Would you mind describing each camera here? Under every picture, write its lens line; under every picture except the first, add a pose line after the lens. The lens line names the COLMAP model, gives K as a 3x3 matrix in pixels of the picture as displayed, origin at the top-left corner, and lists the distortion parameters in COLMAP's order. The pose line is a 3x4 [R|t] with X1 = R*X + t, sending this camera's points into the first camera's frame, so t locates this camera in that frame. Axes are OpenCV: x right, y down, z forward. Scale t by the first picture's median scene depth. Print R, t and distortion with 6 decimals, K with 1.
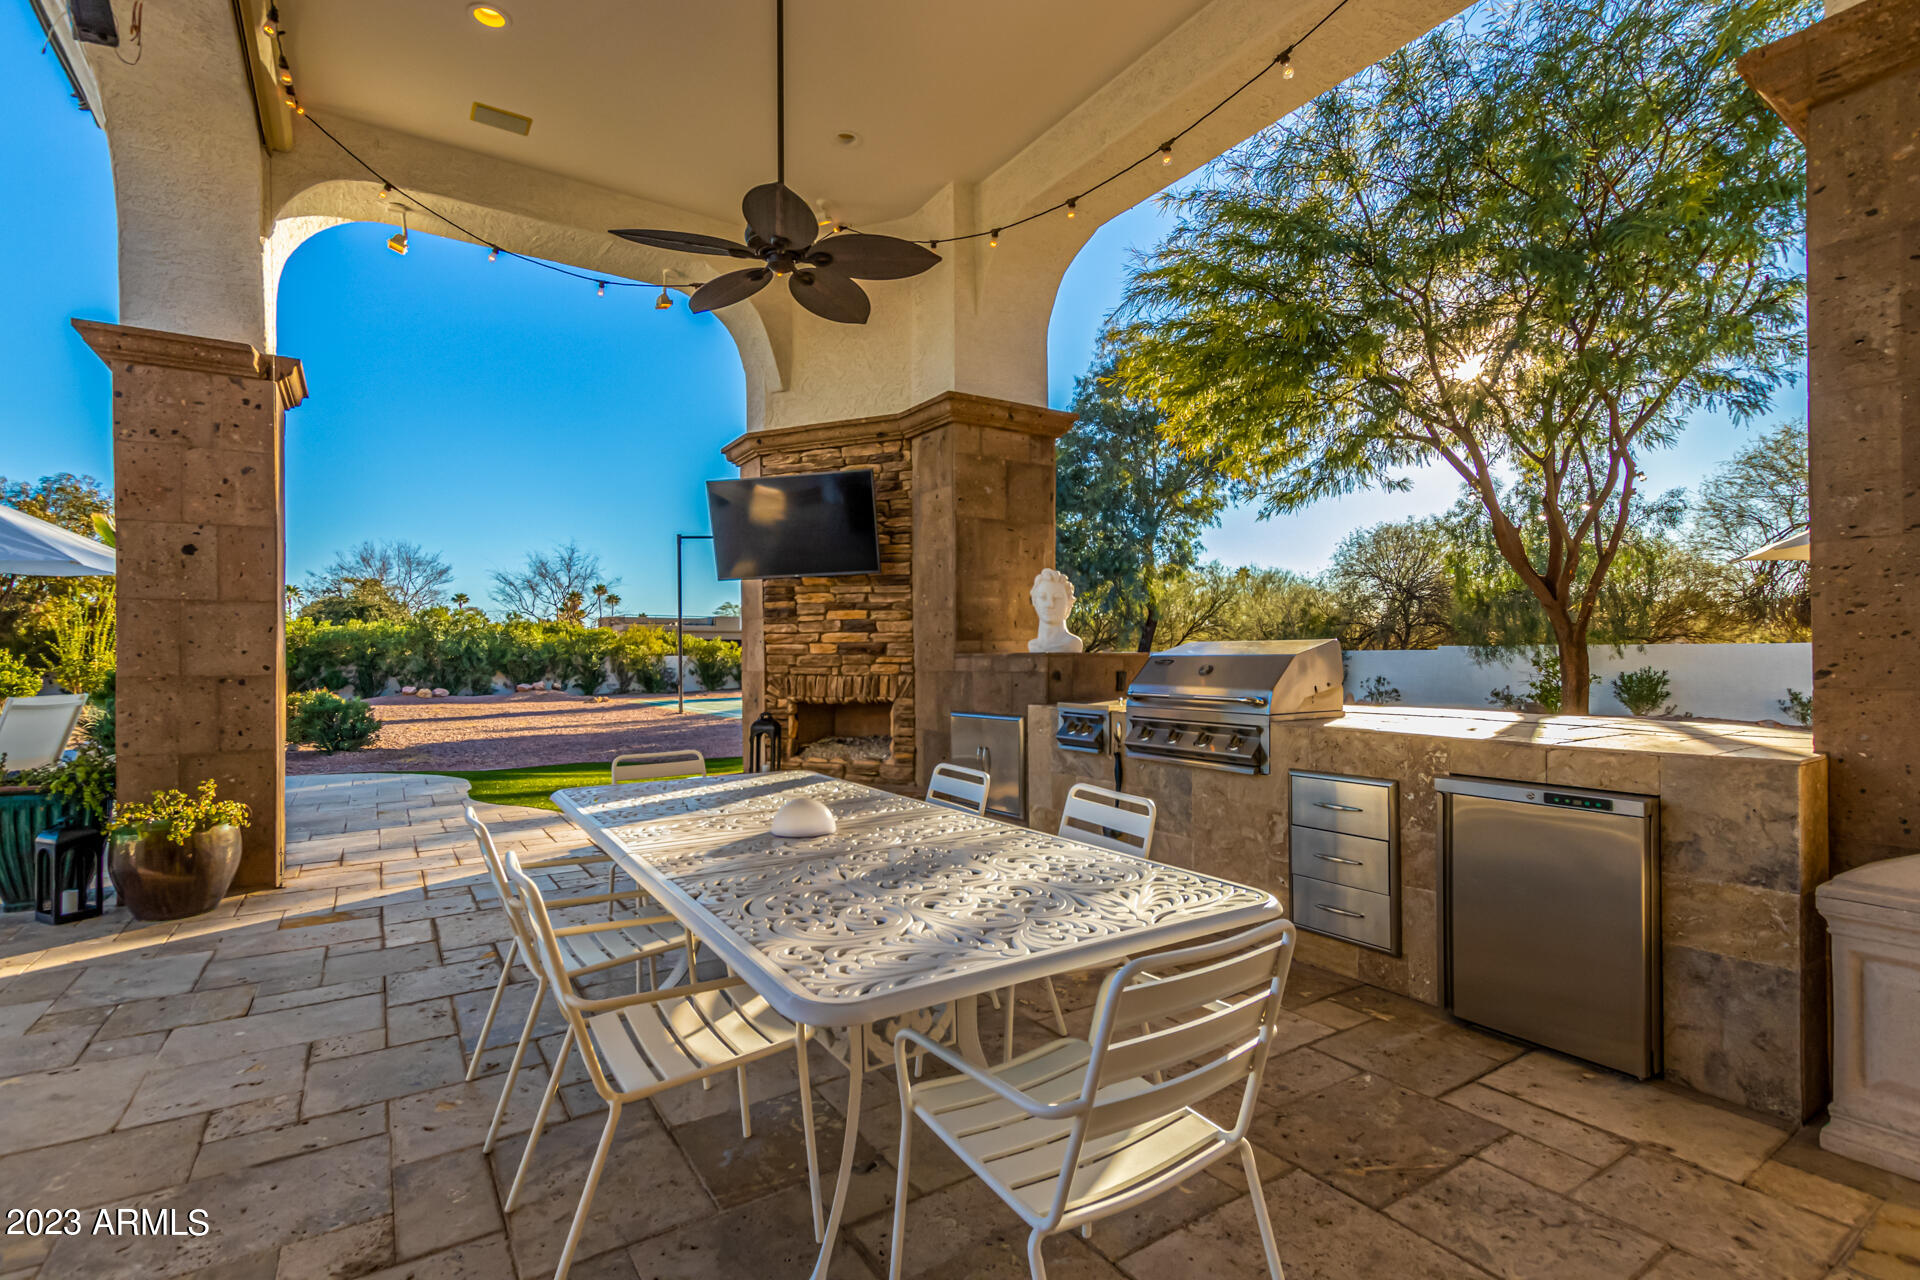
lens RADIAL K [[889.6, 0, 953.9], [0, 889.6, 655.4], [0, 0, 1]] dist [0.004561, -0.003903]
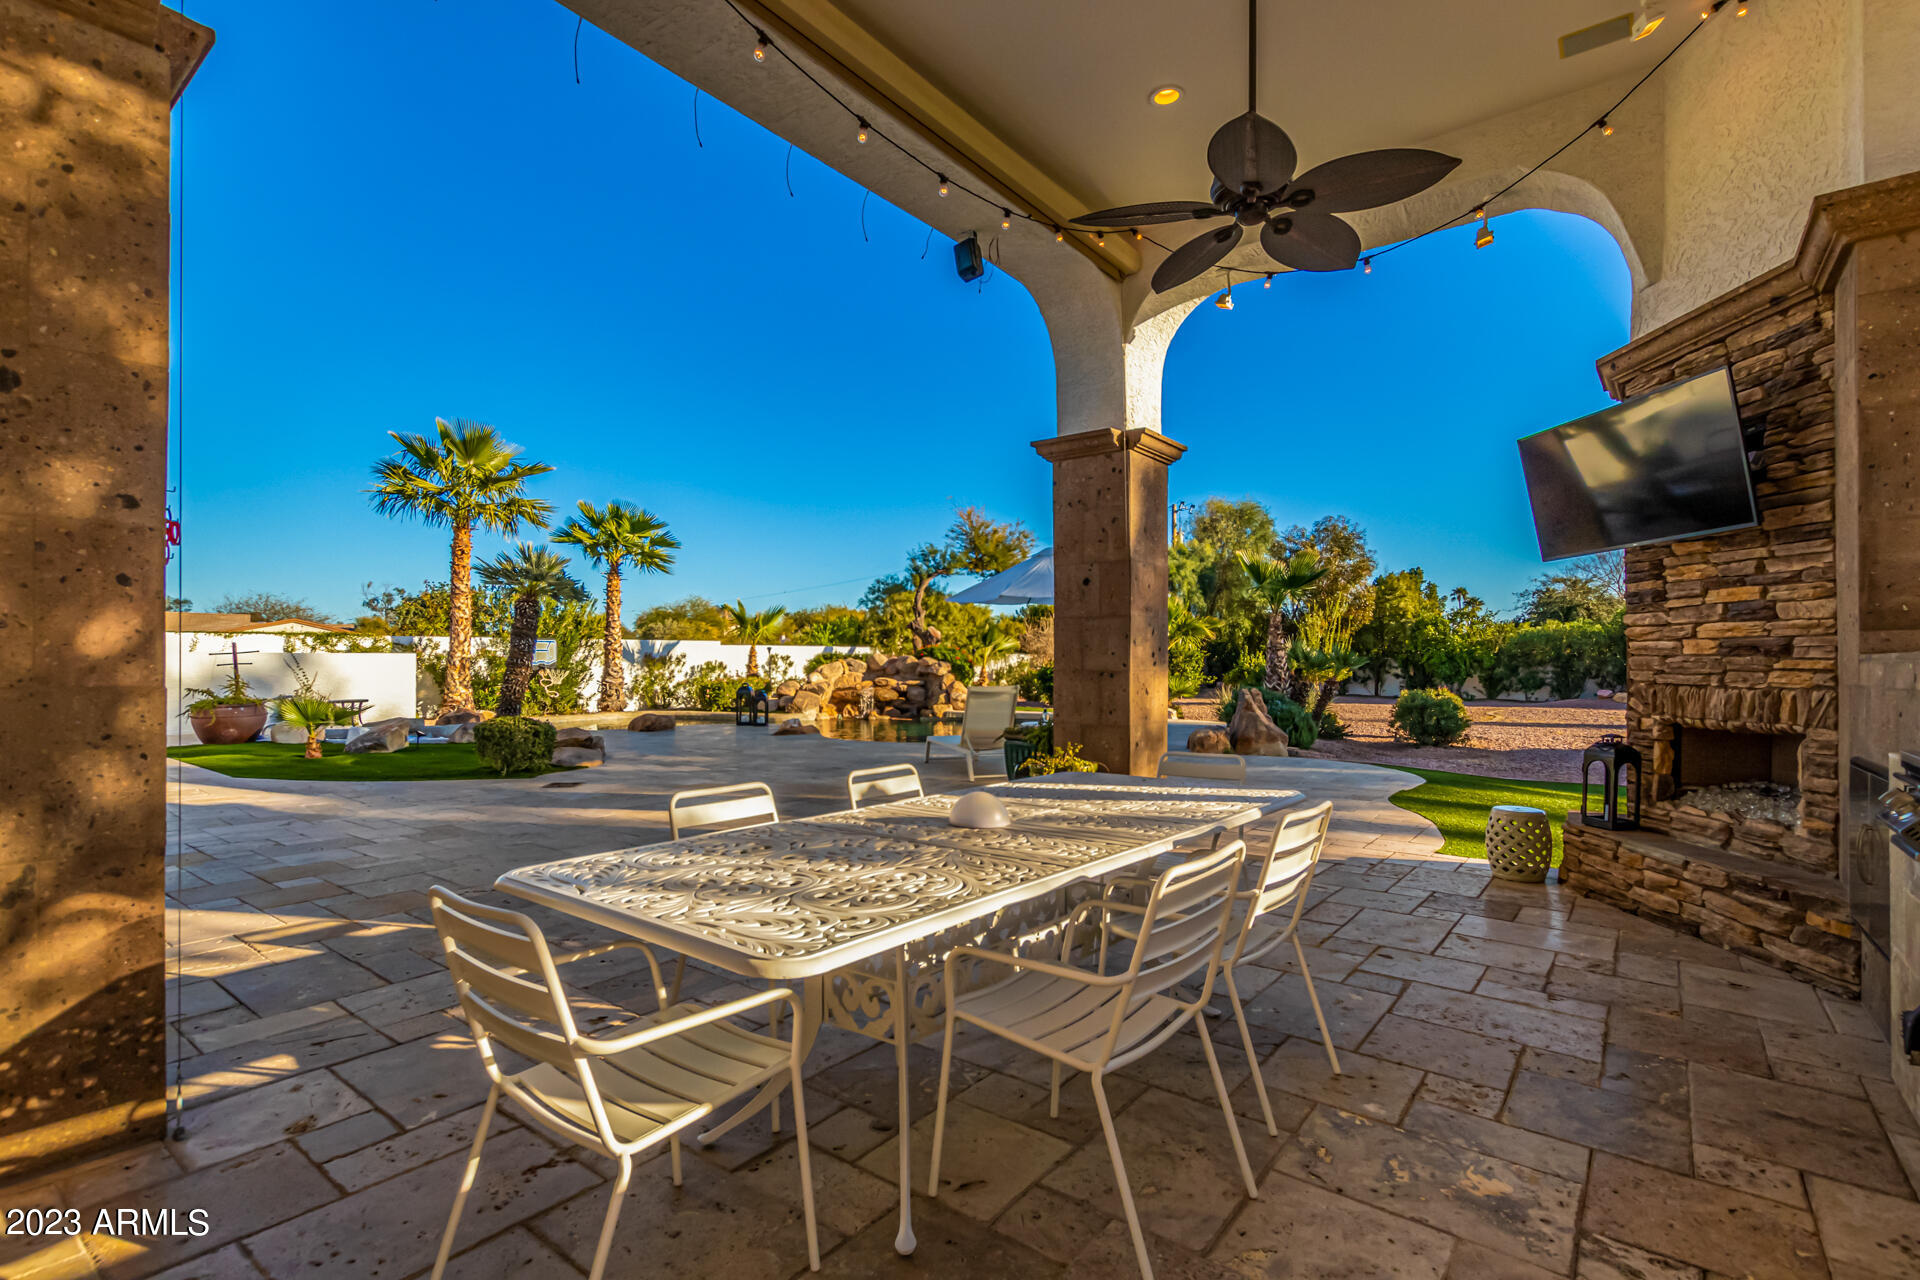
lens RADIAL K [[889.6, 0, 942.8], [0, 889.6, 668.6], [0, 0, 1]] dist [0.004561, -0.003903]
pose [[0.310319, 0.015135, -0.950512, 0.313350], [-0.001921, 0.999881, 0.015294, -0.000399], [0.950631, -0.002920, 0.310311, 0.242067]]
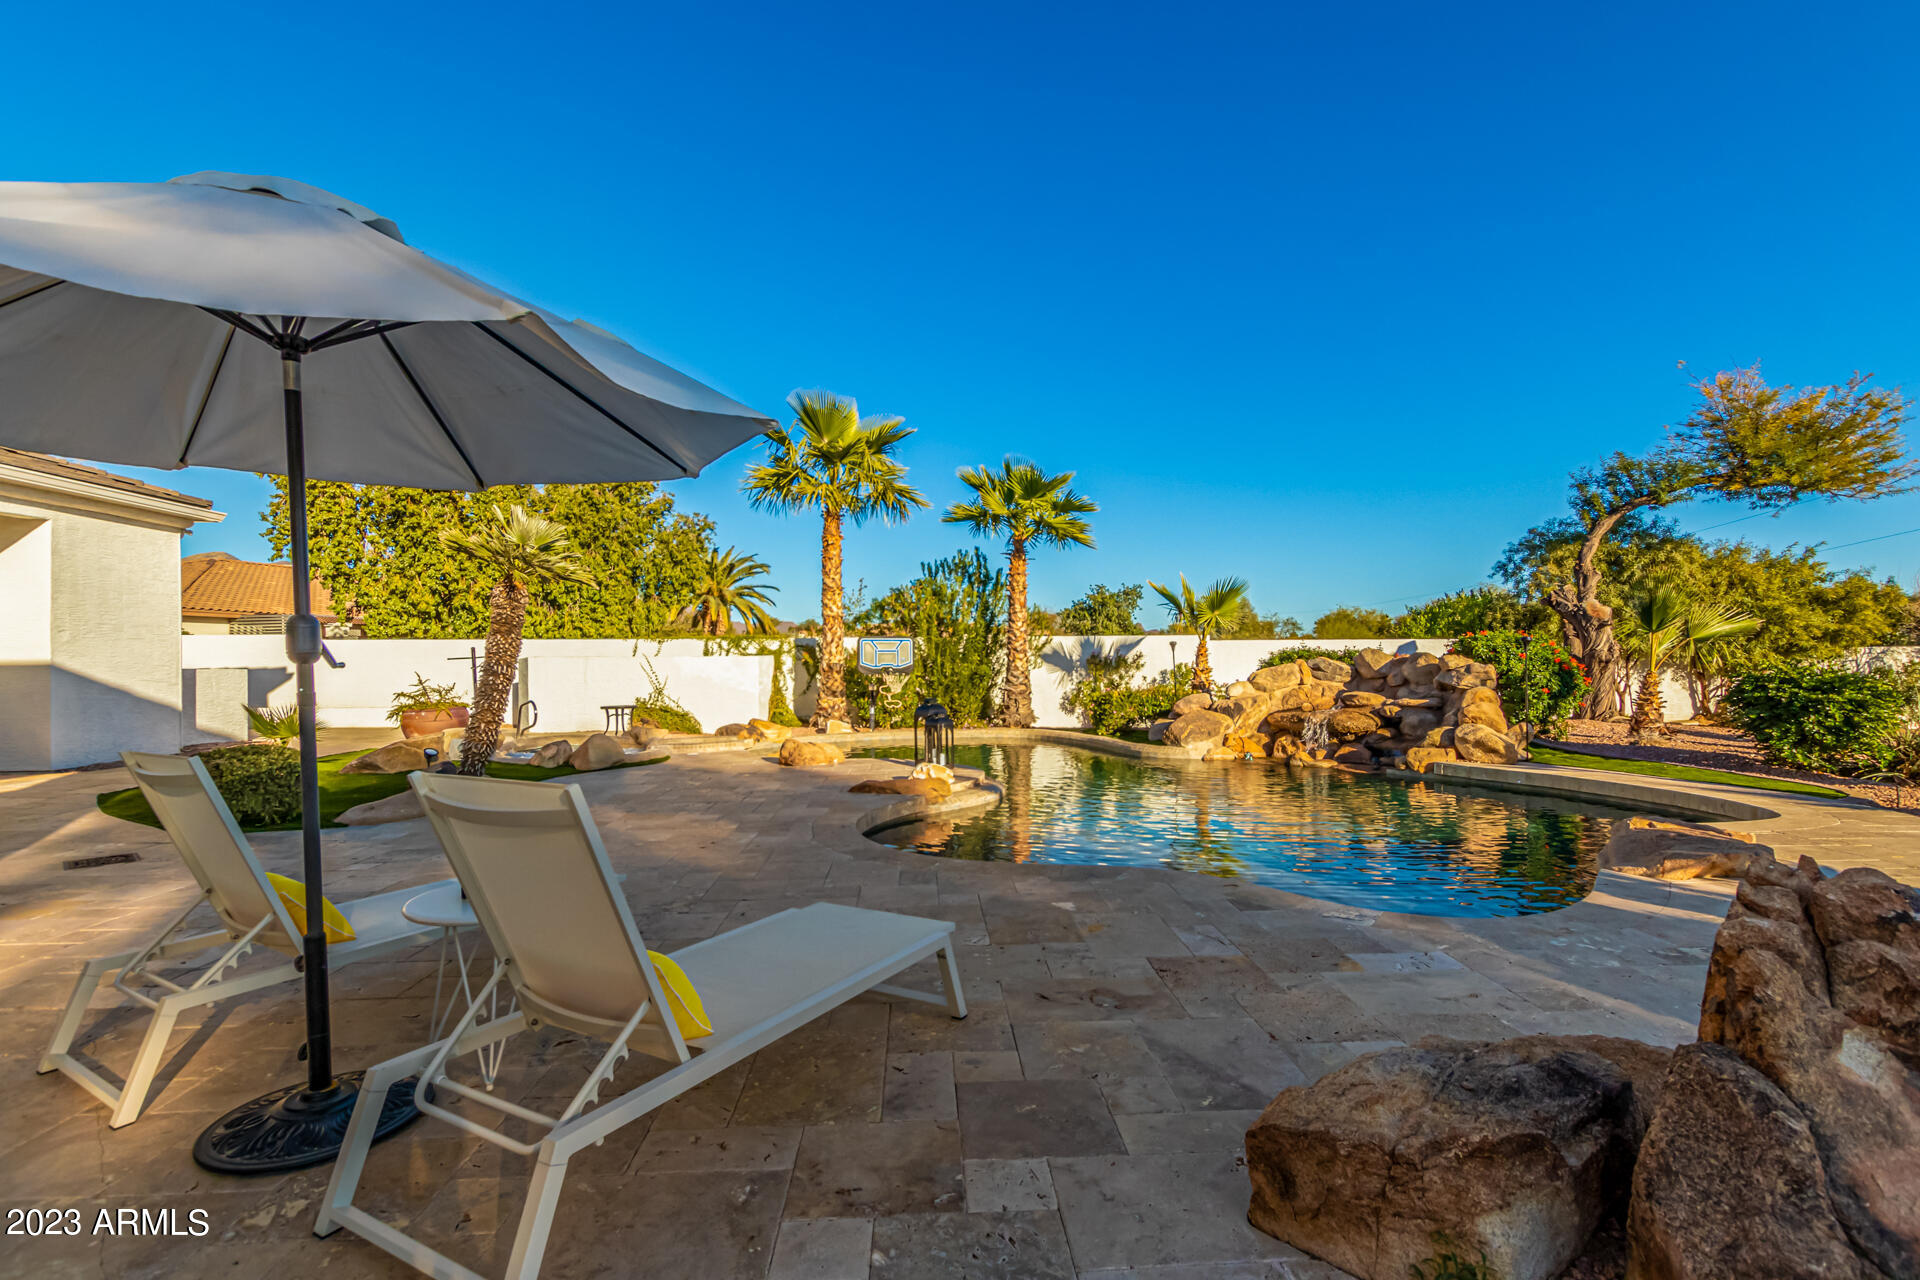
lens RADIAL K [[889.6, 0, 947.0], [0, 889.6, 686.5], [0, 0, 1]] dist [0.004561, -0.003903]
pose [[-0.519712, 0.031020, -0.853778, -0.846794], [0.007081, 0.999463, 0.032004, 0.006273], [0.854312, 0.010587, -0.519653, 1.293190]]
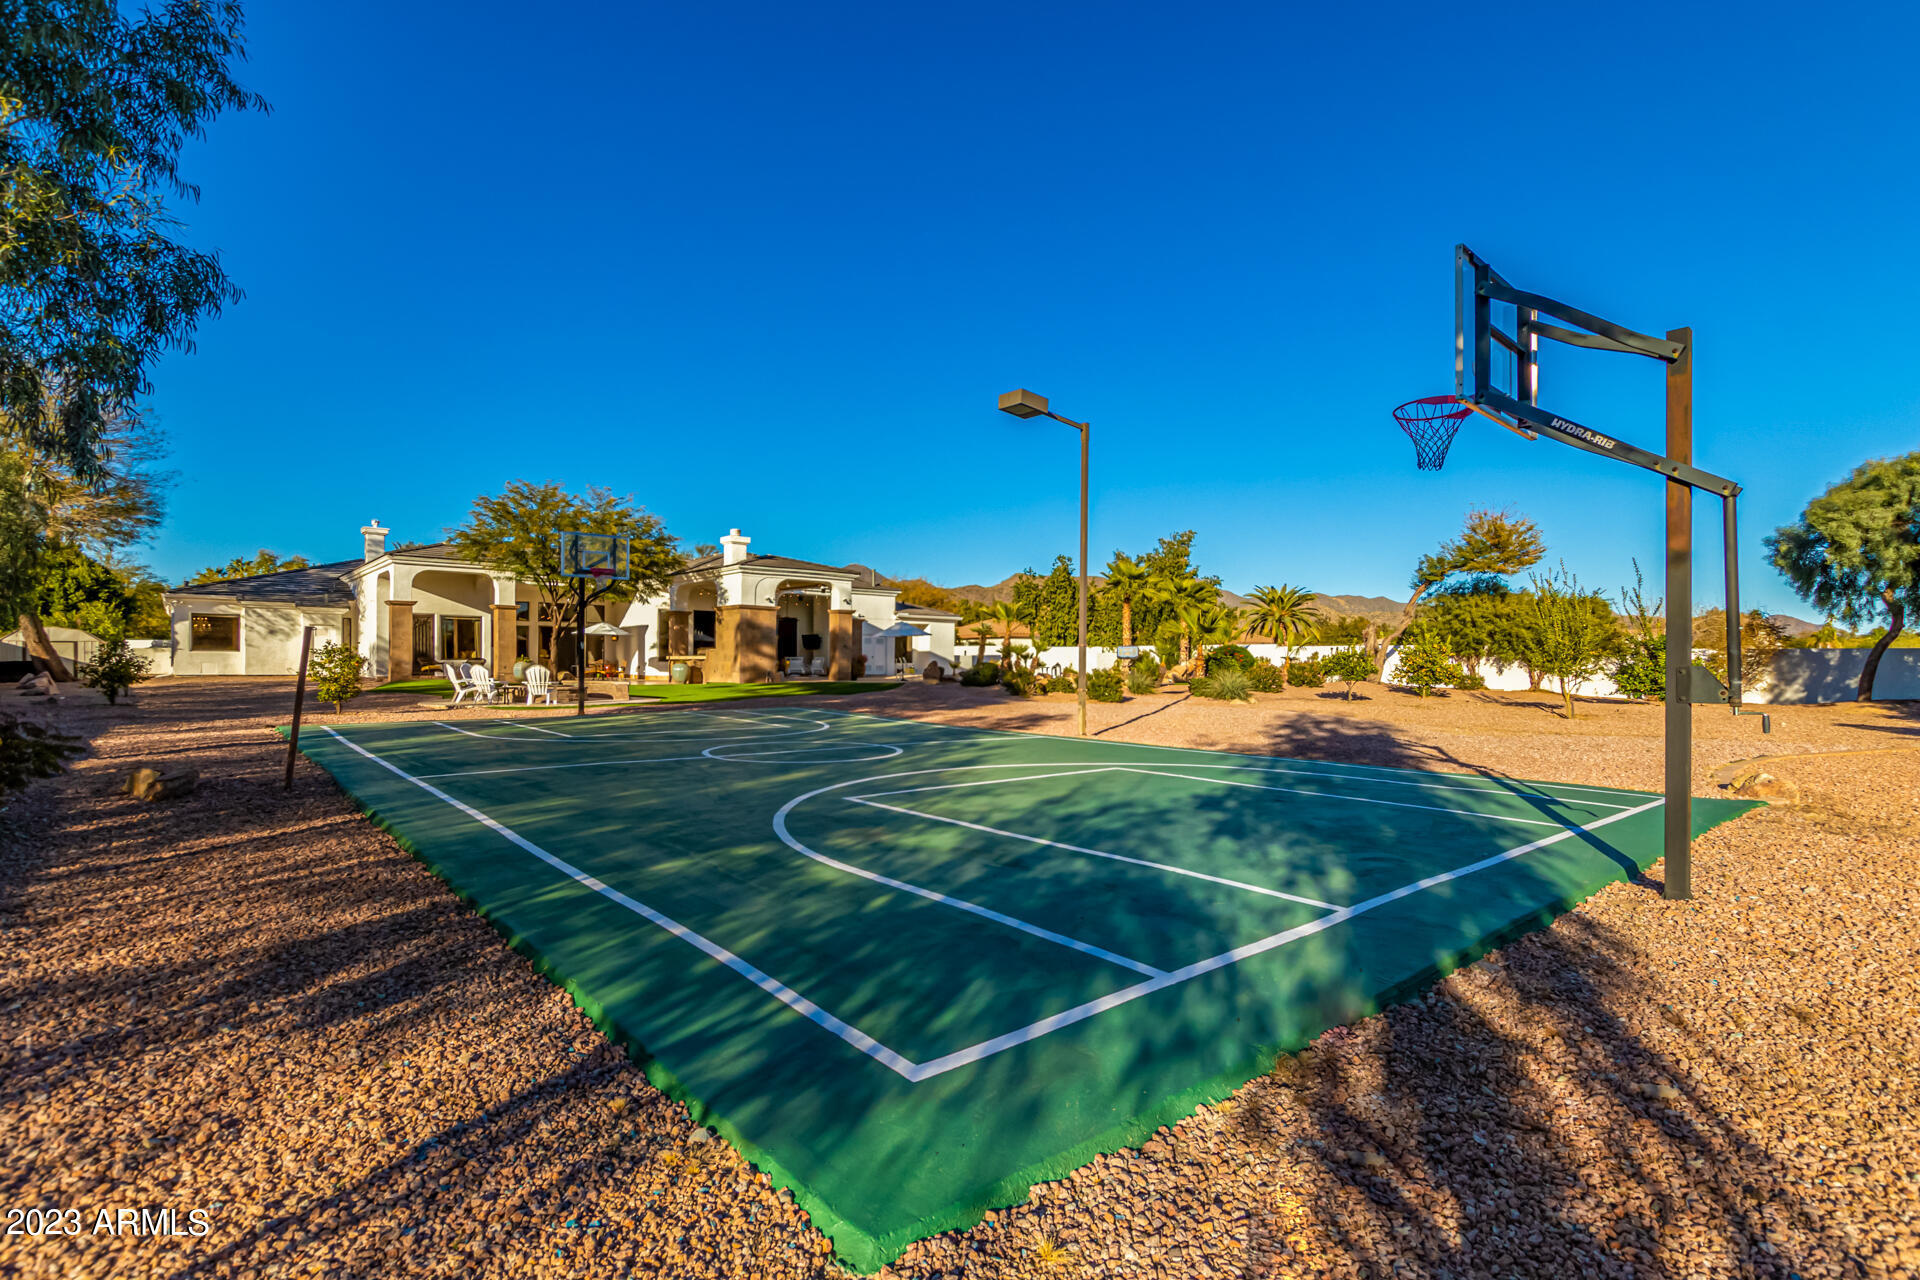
lens RADIAL K [[889.6, 0, 959.1], [0, 889.6, 650.9], [0, 0, 1]] dist [0.004561, -0.003903]
pose [[-0.991838, -0.003514, -0.127455, -0.650121], [-0.002172, 0.999941, -0.010669, 0.060549], [0.127485, -0.010305, -0.991787, 6.530310]]
